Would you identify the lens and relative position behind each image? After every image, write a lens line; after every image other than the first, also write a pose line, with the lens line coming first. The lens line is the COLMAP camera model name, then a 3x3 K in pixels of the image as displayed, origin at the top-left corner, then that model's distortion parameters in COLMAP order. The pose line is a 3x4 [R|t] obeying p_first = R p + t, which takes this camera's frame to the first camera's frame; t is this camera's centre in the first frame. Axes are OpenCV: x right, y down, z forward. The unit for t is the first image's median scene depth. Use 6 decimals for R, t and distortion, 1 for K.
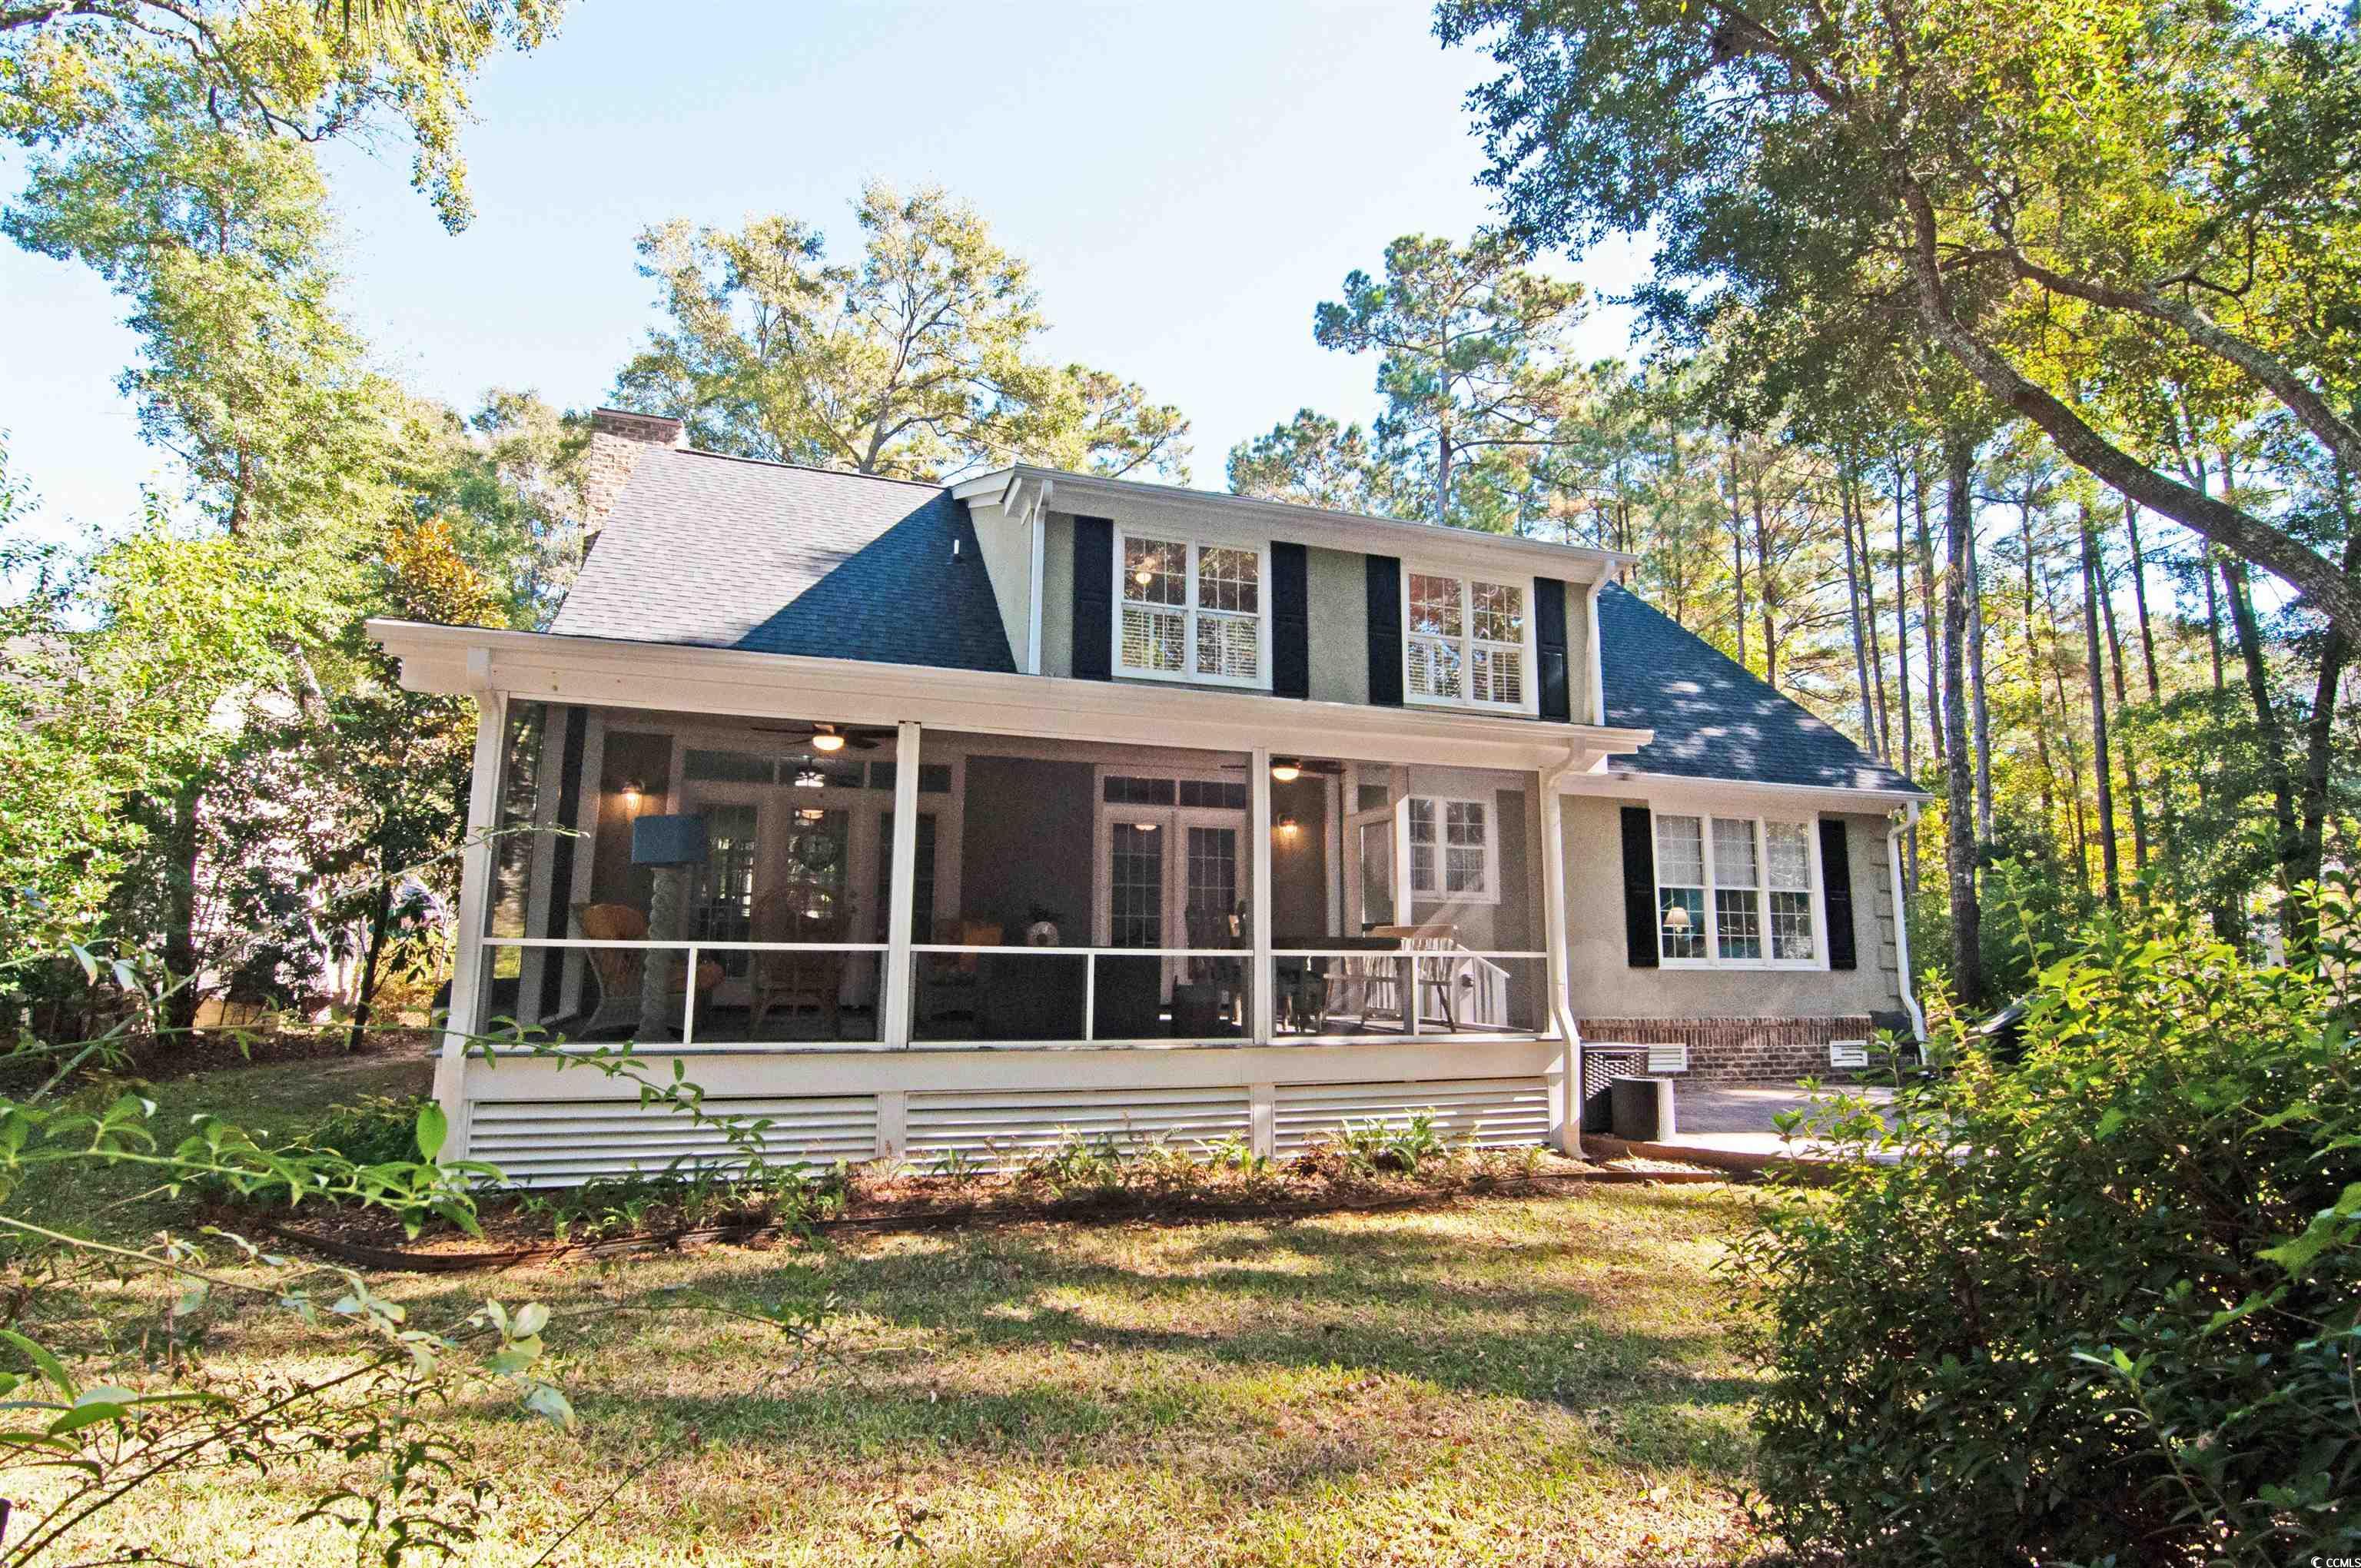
lens RADIAL K [[1132.1, 0, 1157.0], [0, 1132.1, 783.6], [0, 0, 1]] dist [0.001829, -0.015478]
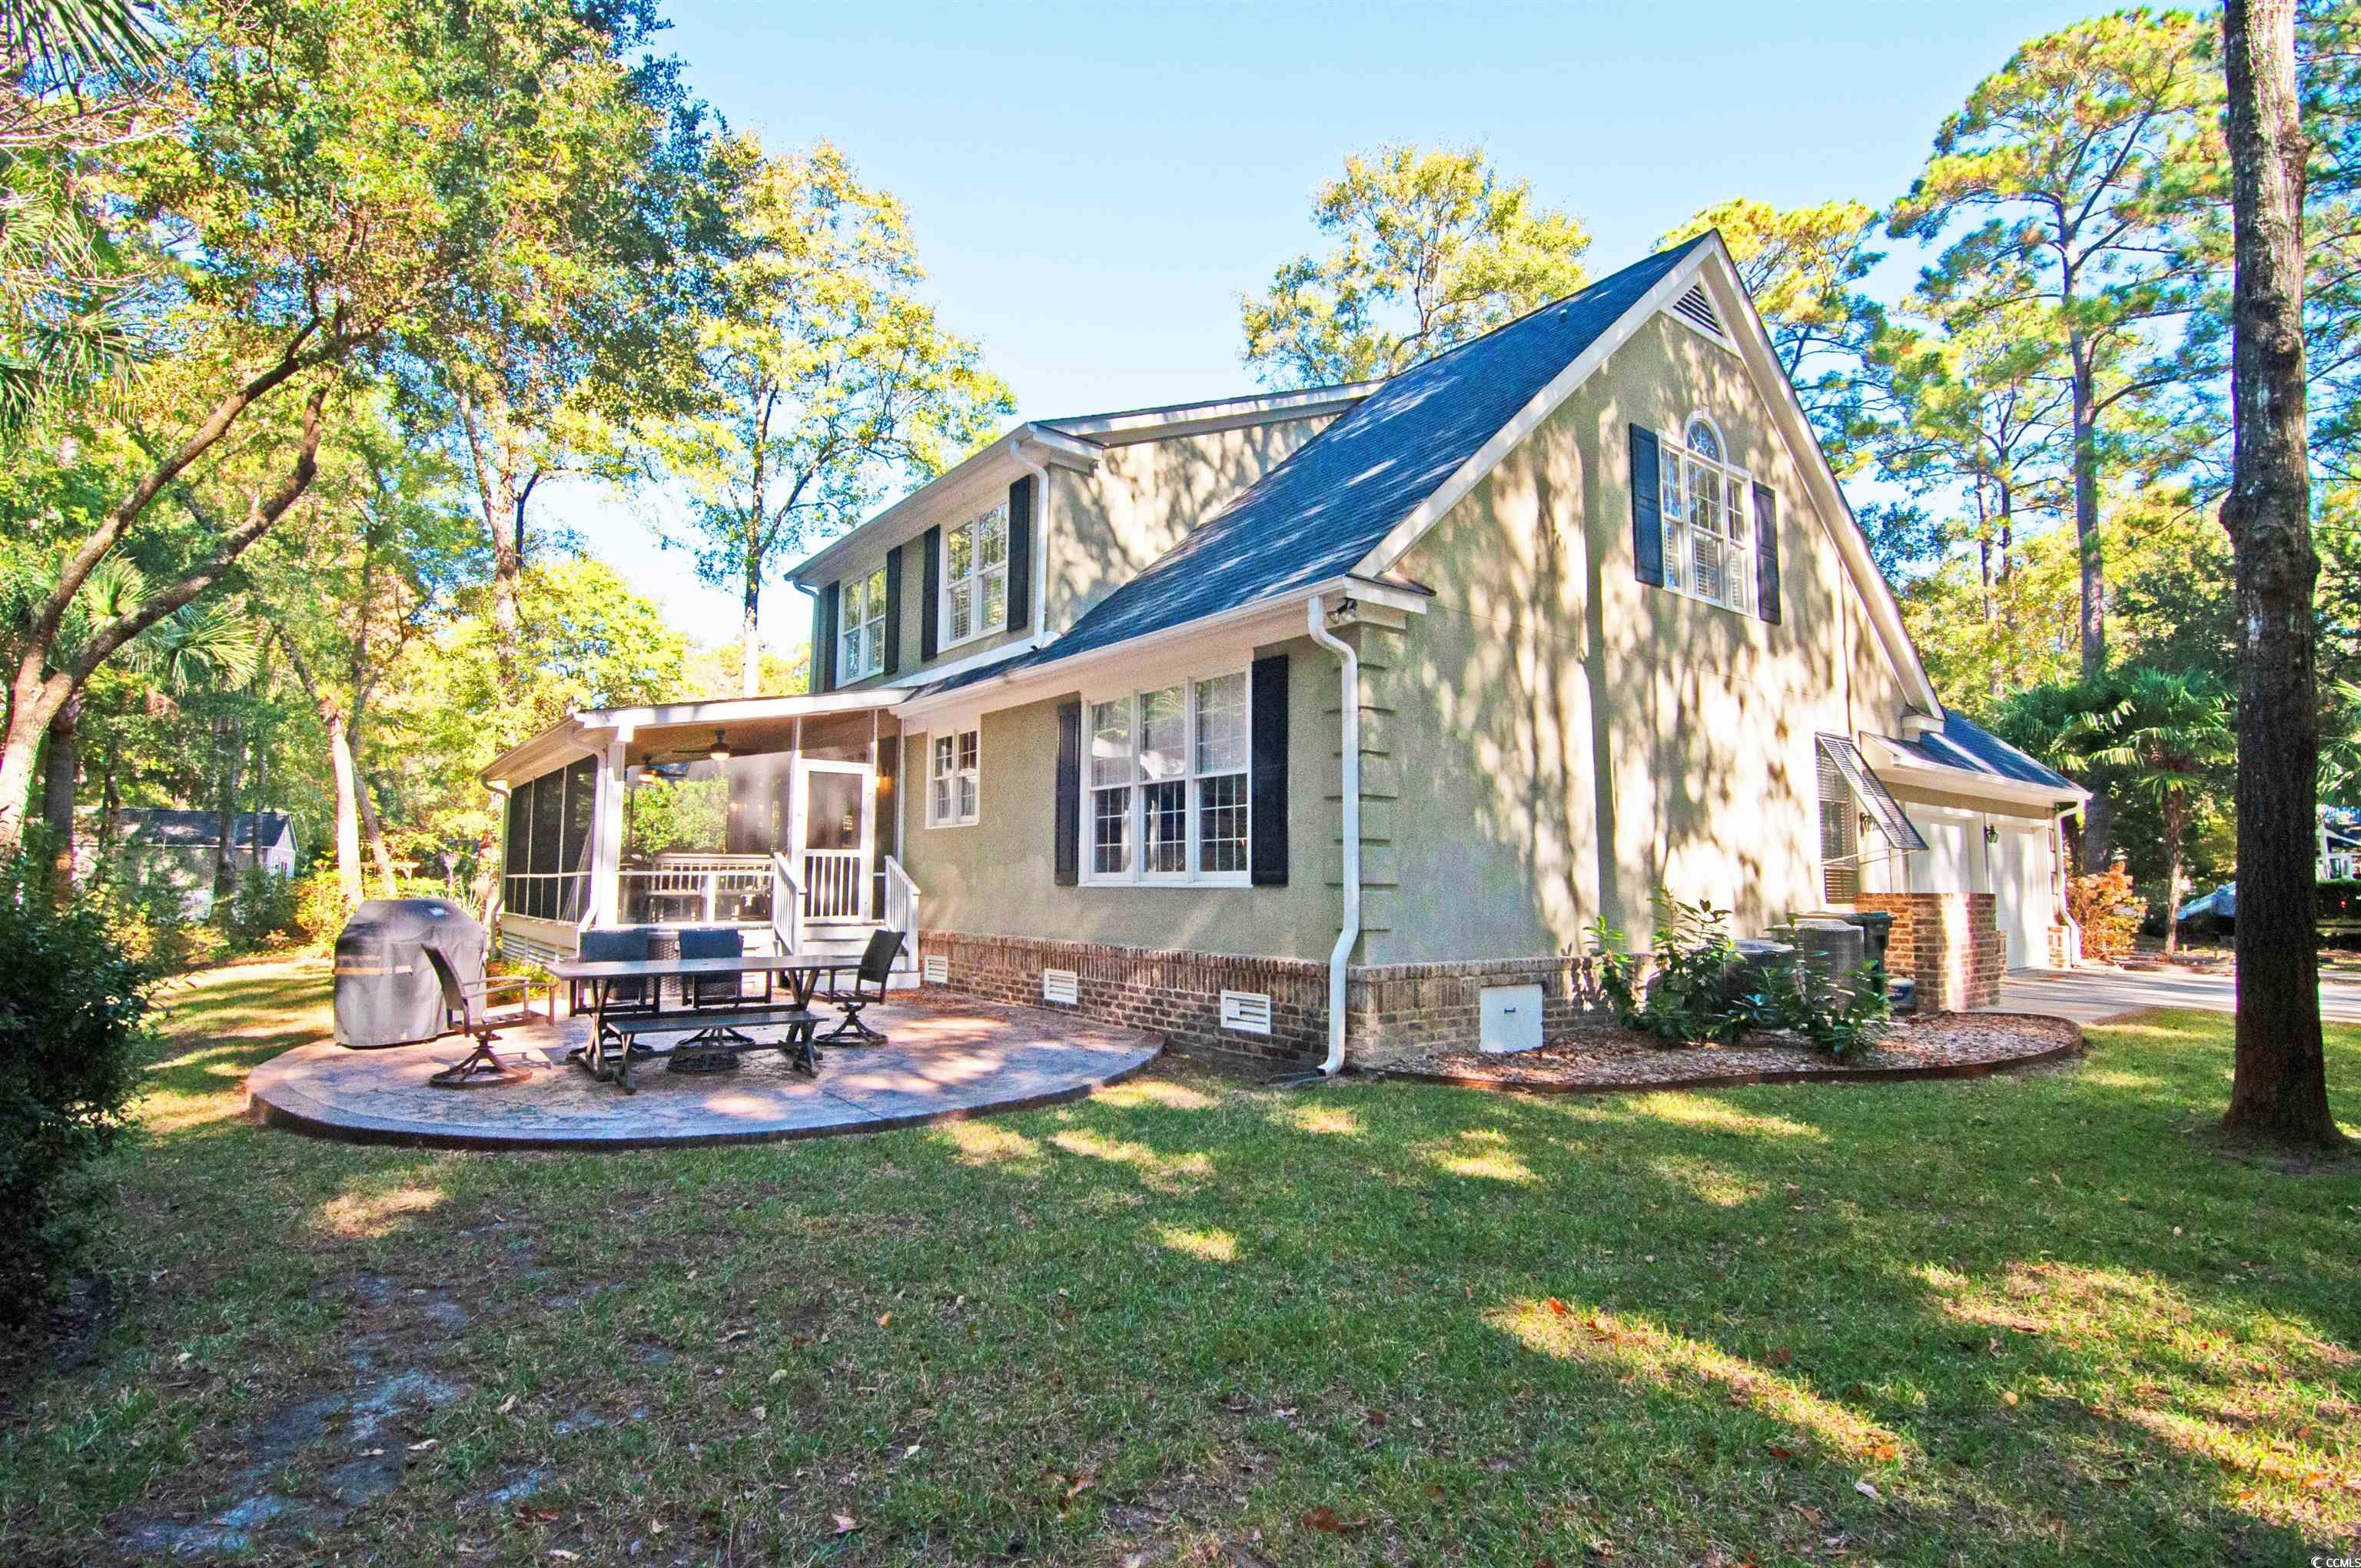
lens RADIAL K [[1132.1, 0, 1157.0], [0, 1132.1, 783.6], [0, 0, 1]] dist [0.001829, -0.015478]
pose [[0.309449, -0.091042, -0.946548, 1.251319], [0.150873, 0.987498, -0.045657, 0.131382], [0.938871, -0.128680, 0.319316, 0.768353]]
